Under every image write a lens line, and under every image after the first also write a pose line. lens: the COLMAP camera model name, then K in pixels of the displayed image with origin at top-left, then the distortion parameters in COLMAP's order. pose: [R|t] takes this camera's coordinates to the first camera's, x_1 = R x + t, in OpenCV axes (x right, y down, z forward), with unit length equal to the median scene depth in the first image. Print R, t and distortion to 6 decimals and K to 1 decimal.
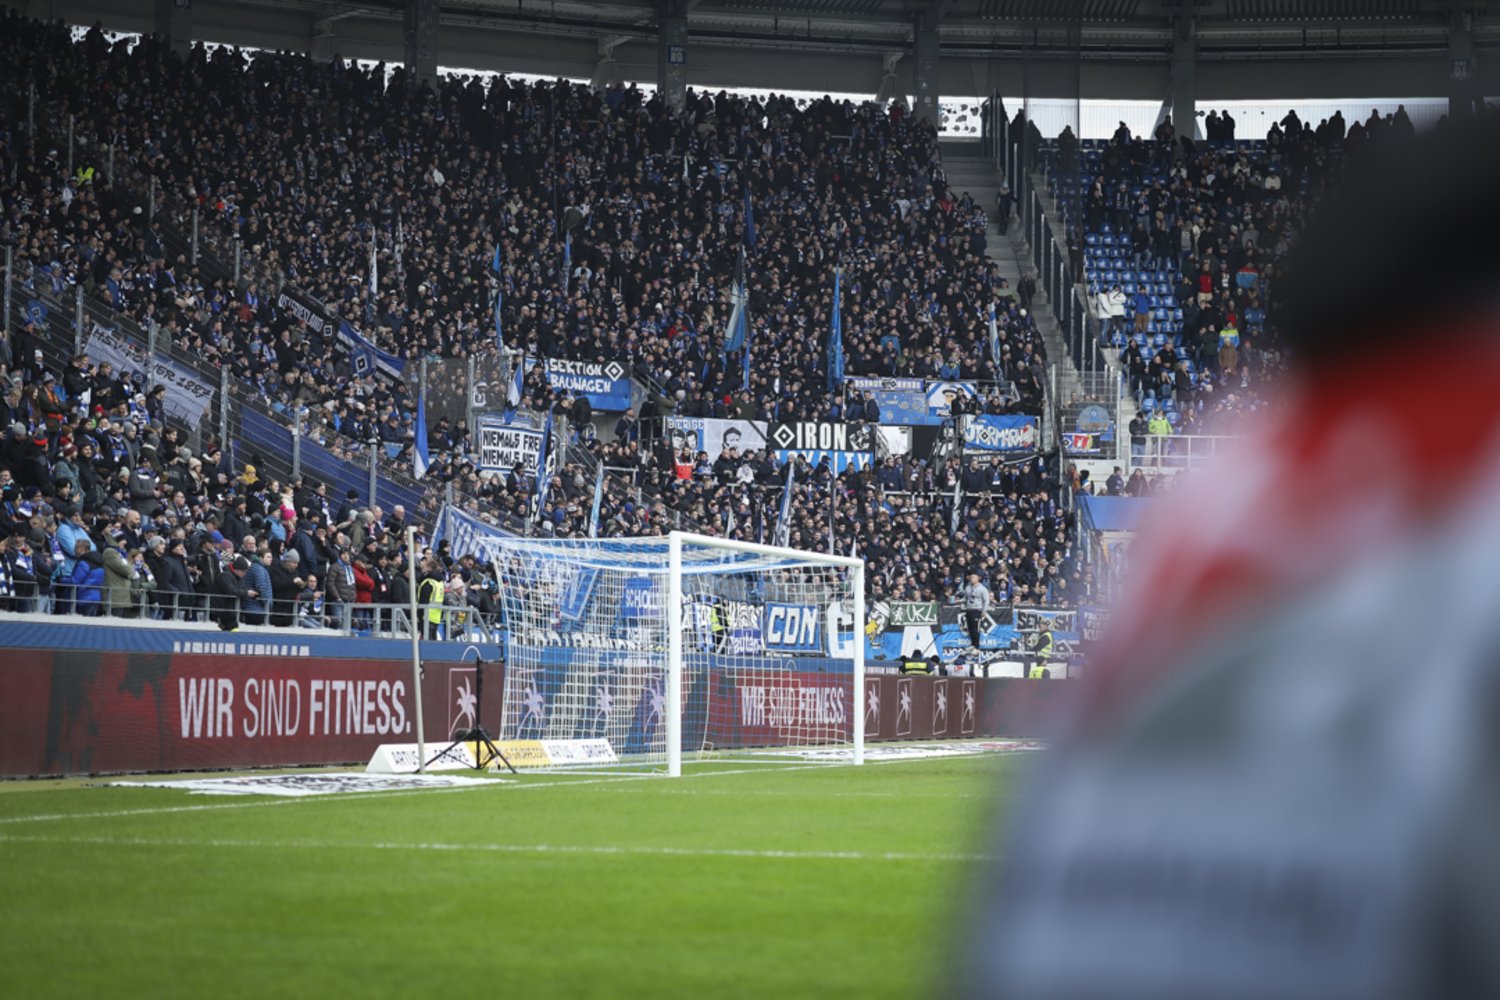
lens RADIAL K [[3627.9, 0, 750.0], [0, 3627.9, 500.0], [0, 0, 1]] dist [-0.045677, -0.117499]
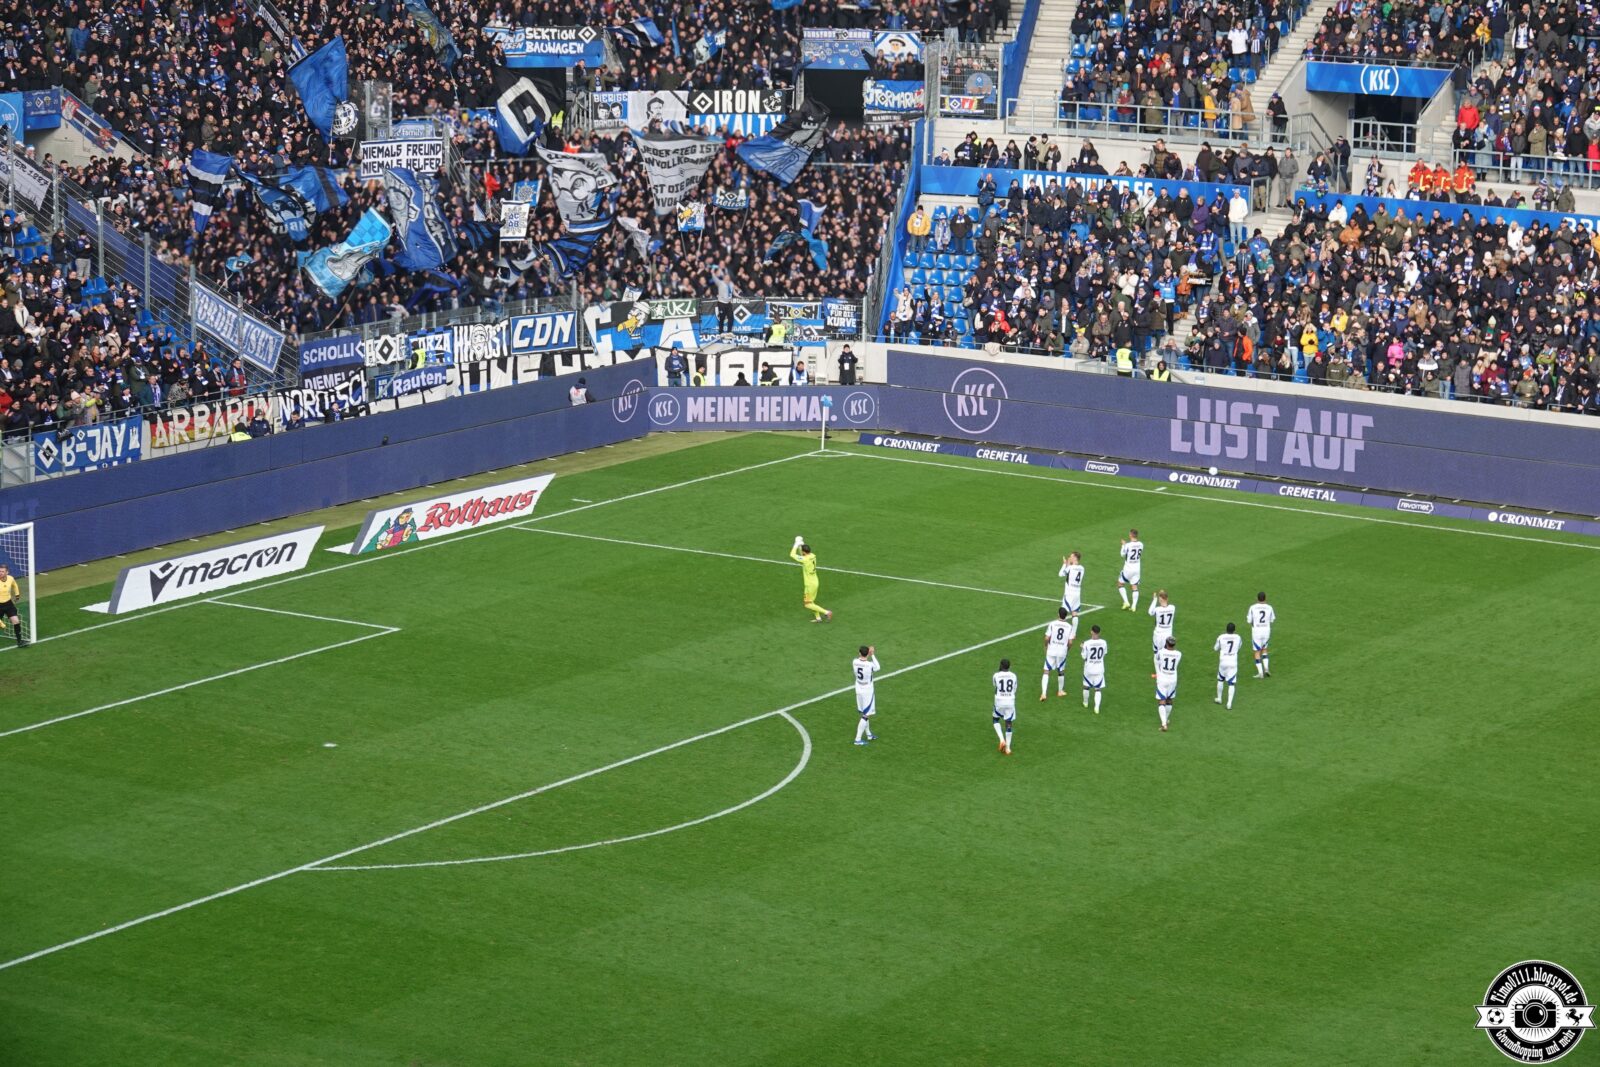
lens RADIAL K [[4709.6, 0, 864.5], [0, 4709.6, 532.7], [0, 0, 1]] dist [0.002219, -0.063369]
pose [[0.961373, 0.048972, -0.270857, 0.484461], [0.013874, 0.974172, 0.225380, -0.227149], [0.274898, -0.220433, 0.935863, -0.460049]]
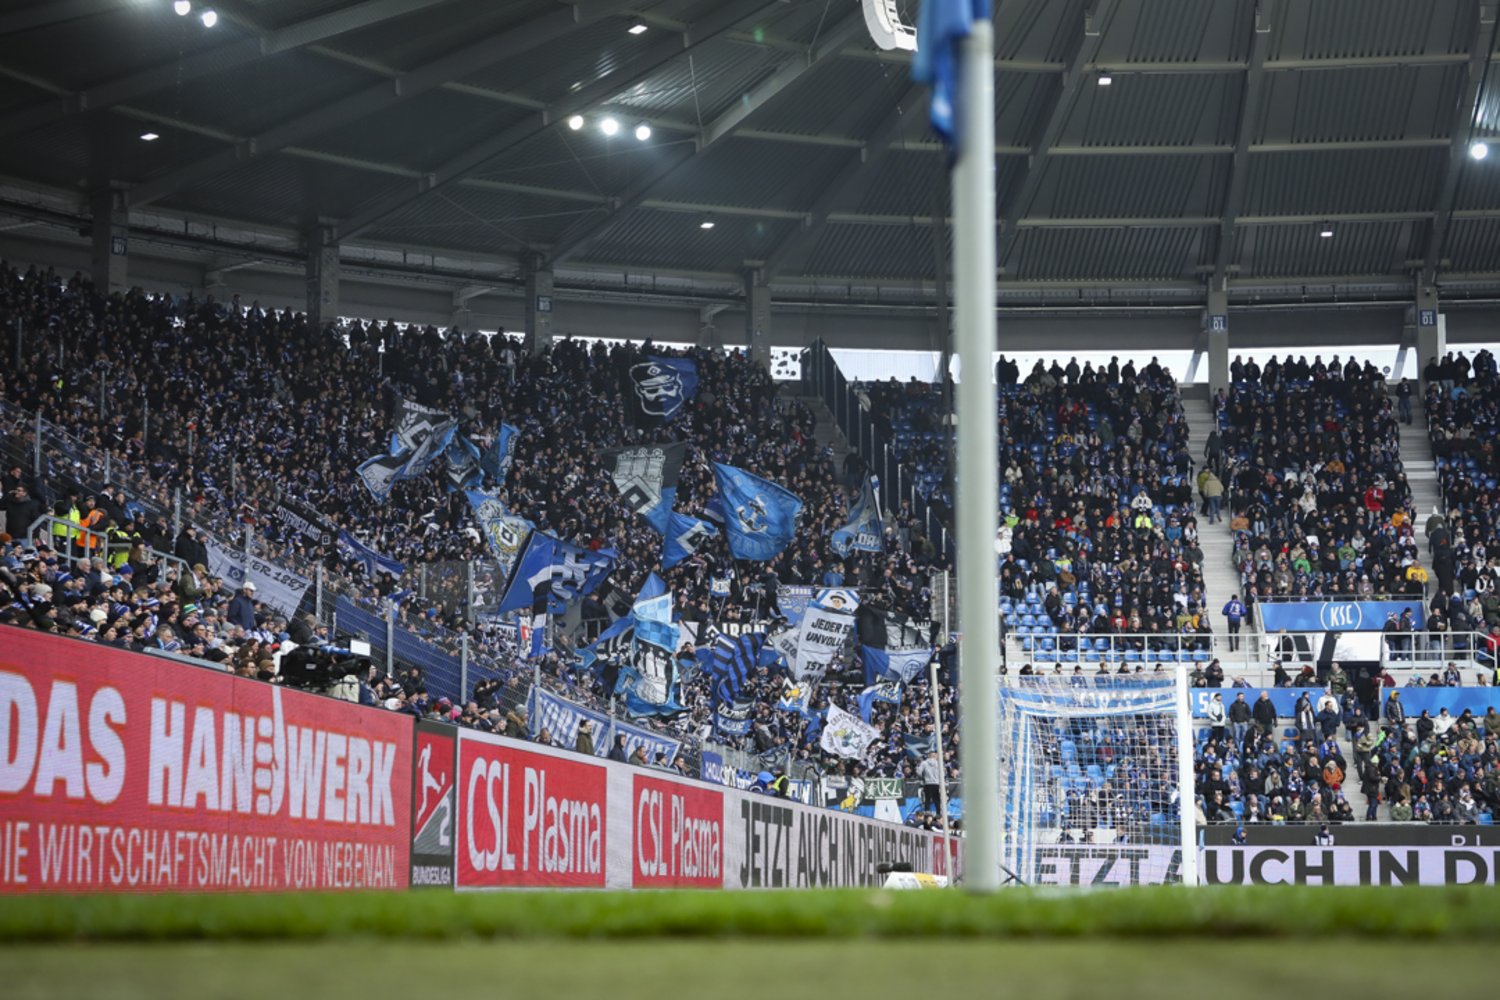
lens RADIAL K [[3135.4, 0, 750.0], [0, 3135.4, 500.0], [0, 0, 1]] dist [-0.057467, -0.194099]
pose [[0.990425, 0.001878, 0.138036, -0.112462], [0.008045, 0.997423, -0.071294, 0.009735], [-0.137814, 0.071722, 0.987858, 0.039828]]
